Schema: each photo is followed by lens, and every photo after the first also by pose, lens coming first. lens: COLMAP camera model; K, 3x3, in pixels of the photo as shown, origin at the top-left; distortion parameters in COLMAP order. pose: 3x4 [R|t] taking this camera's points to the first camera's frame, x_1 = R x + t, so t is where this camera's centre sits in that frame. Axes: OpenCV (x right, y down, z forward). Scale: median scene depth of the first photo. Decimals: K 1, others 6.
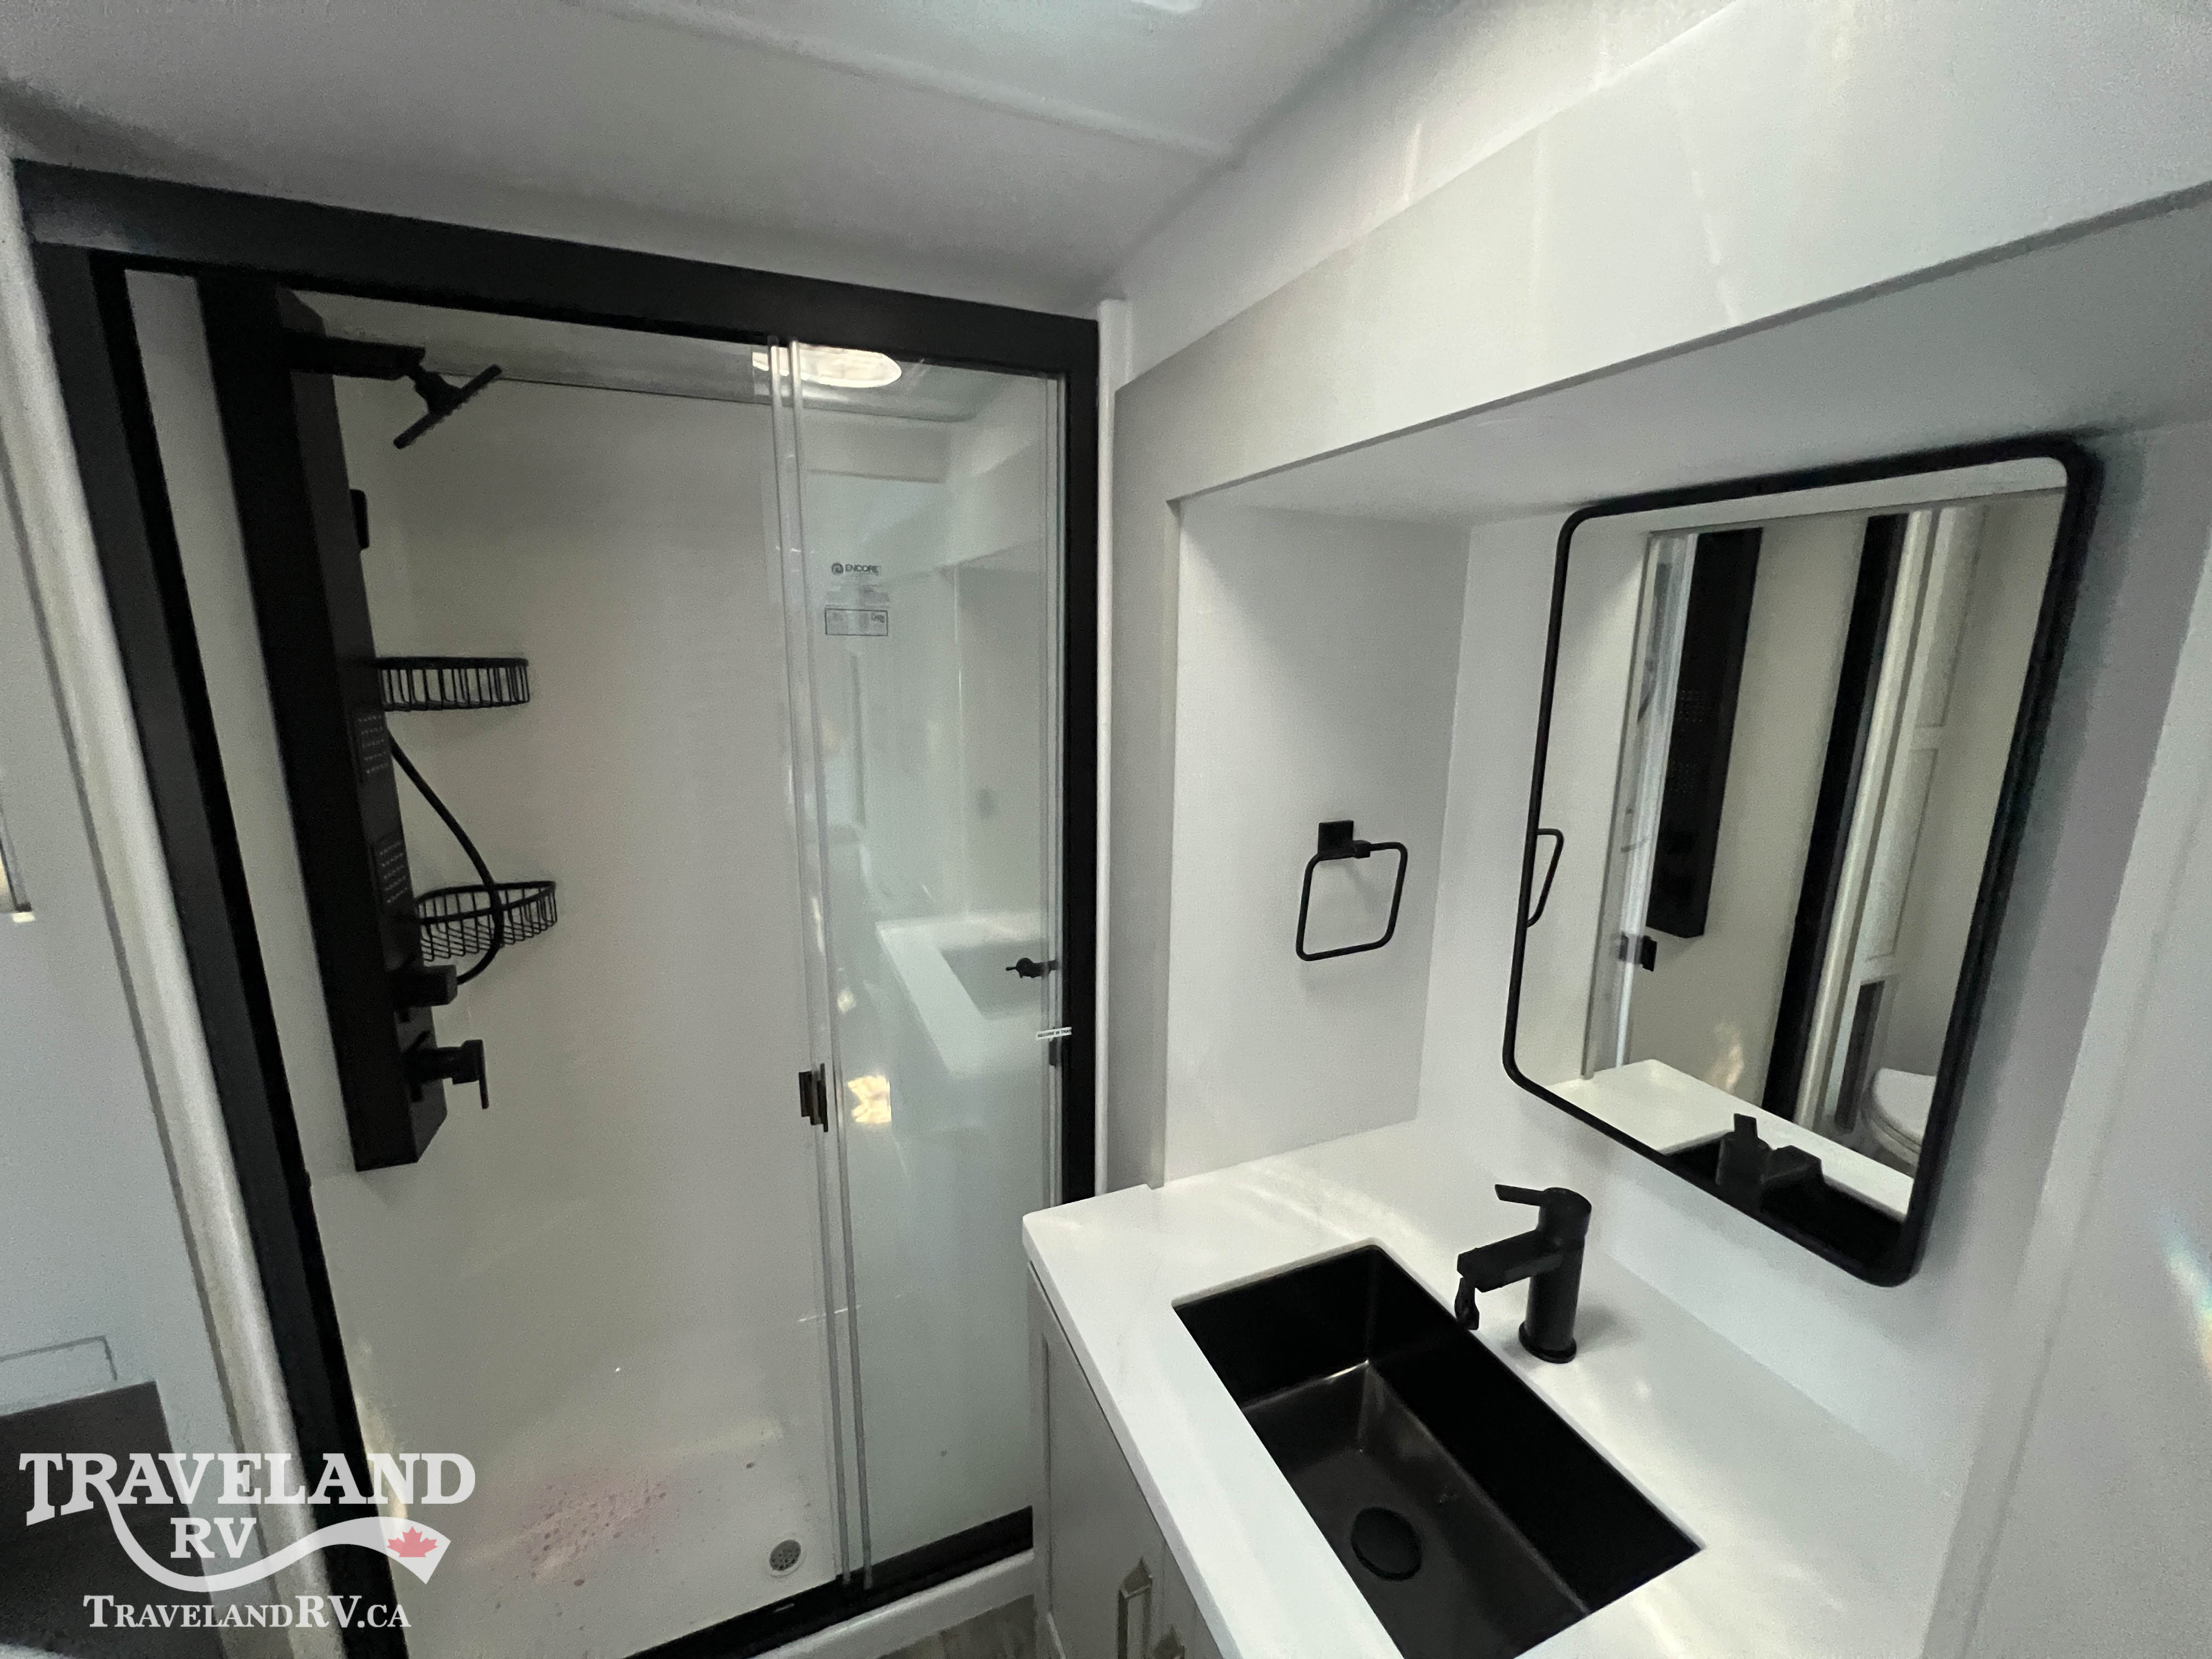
lens RADIAL K [[885.1, 0, 1107.9], [0, 885.1, 833.4], [0, 0, 1]] dist [-0.000617, -0.000115]
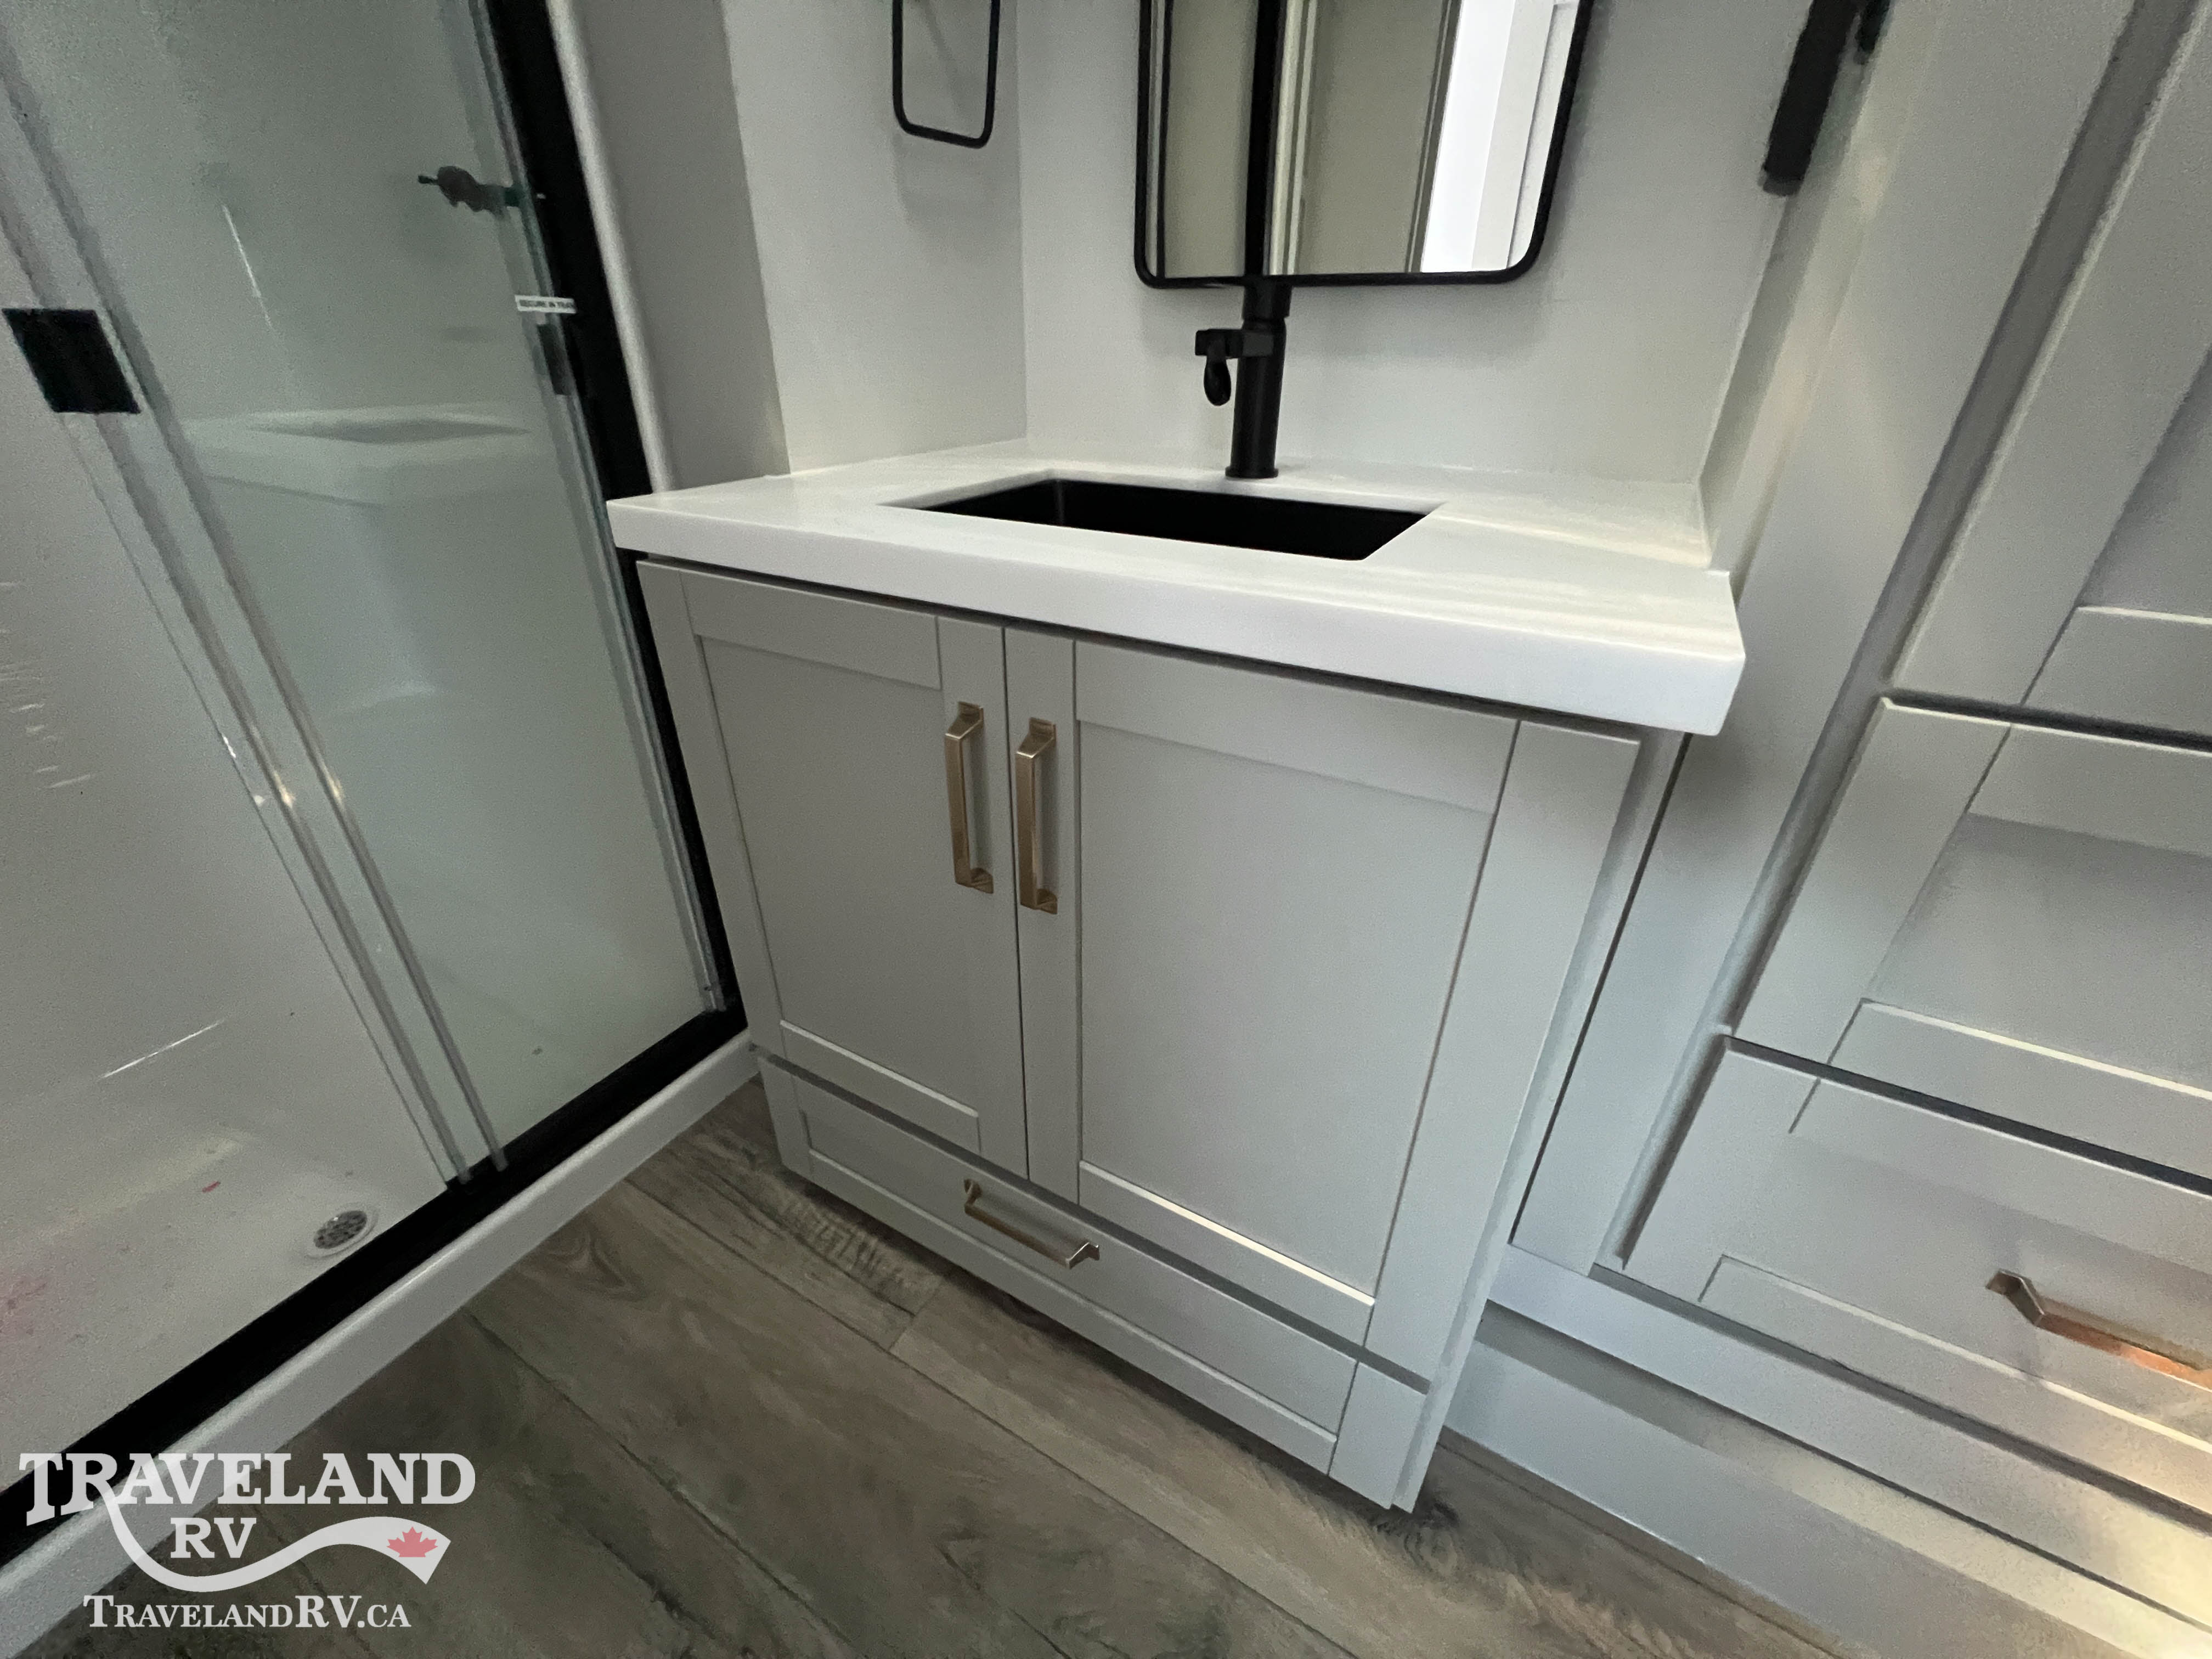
lens RADIAL K [[885.1, 0, 1115.2], [0, 885.1, 816.9], [0, 0, 1]] dist [-0.000617, -0.000115]
pose [[0.787934, -0.292264, 0.541980, -0.211386], [0.128750, 0.938921, 0.319140, 0.464599], [-0.602150, -0.181681, 0.777437, 0.193314]]
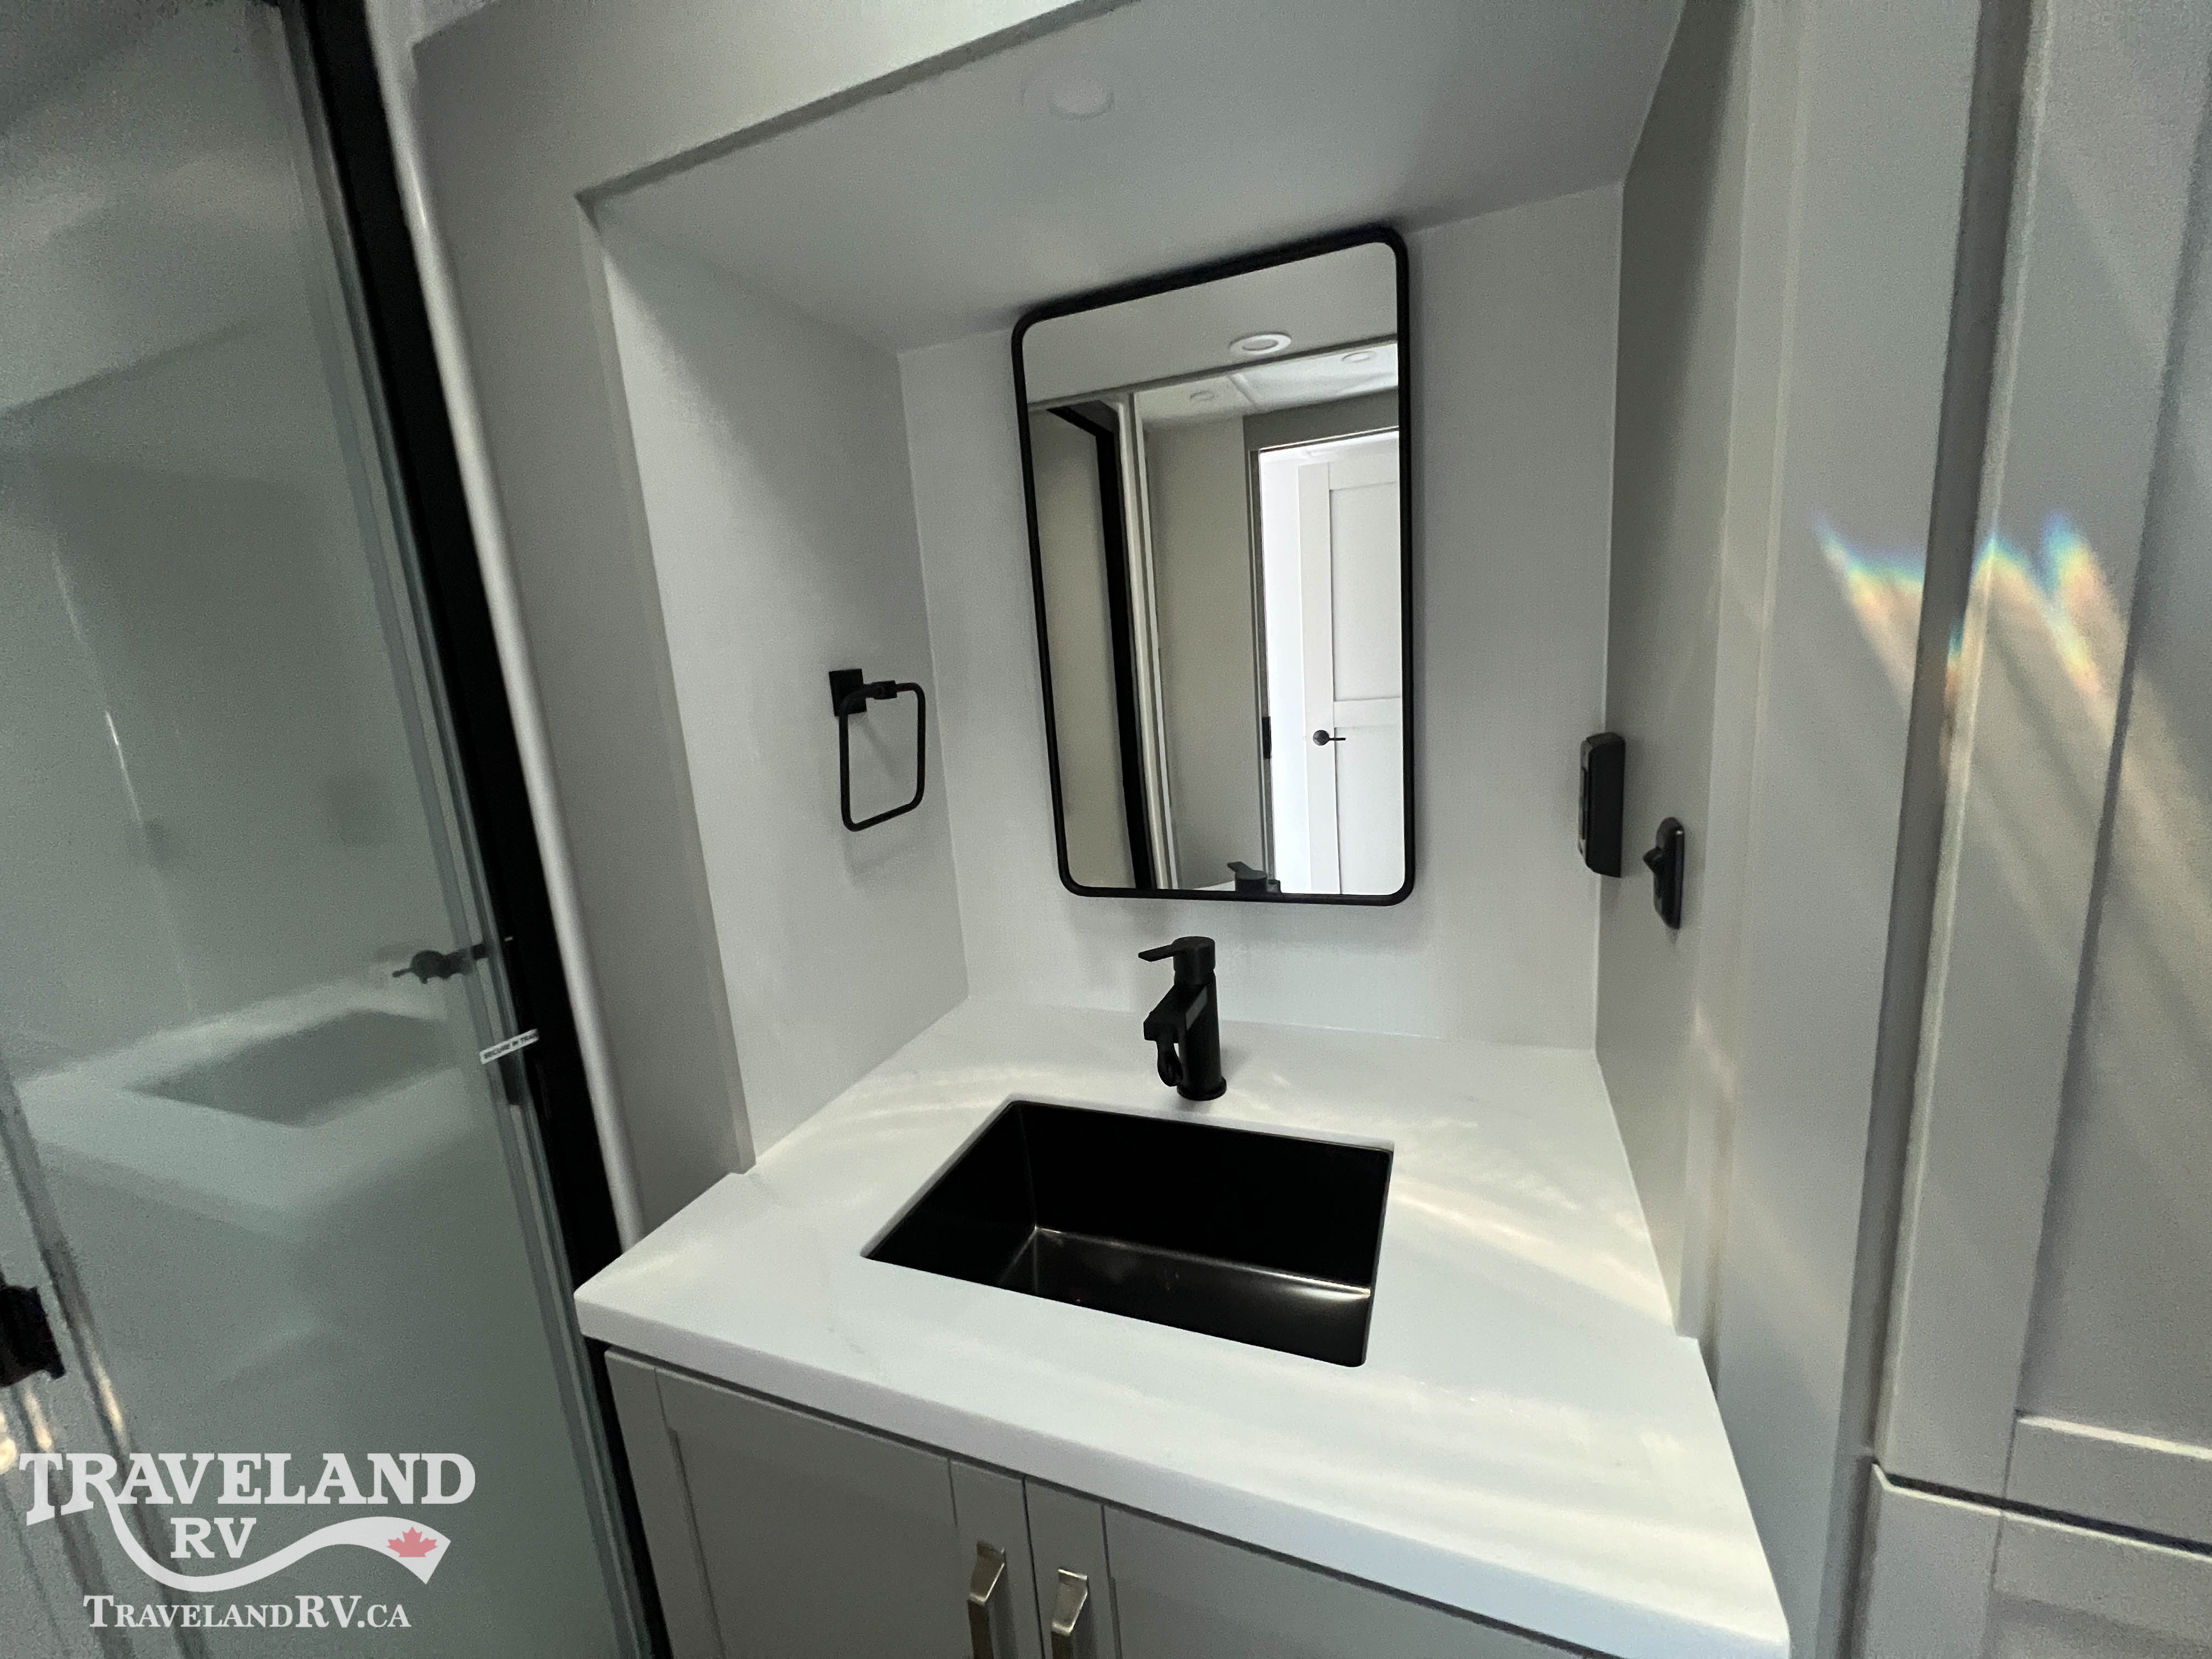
lens RADIAL K [[885.1, 0, 1106.3], [0, 885.1, 829.9], [0, 0, 1]] dist [-0.000617, -0.000115]
pose [[0.696485, -0.204440, 0.687832, -0.188878], [0.232948, 0.971058, 0.052743, 0.150385], [-0.678707, 0.123495, 0.723951, 0.211773]]
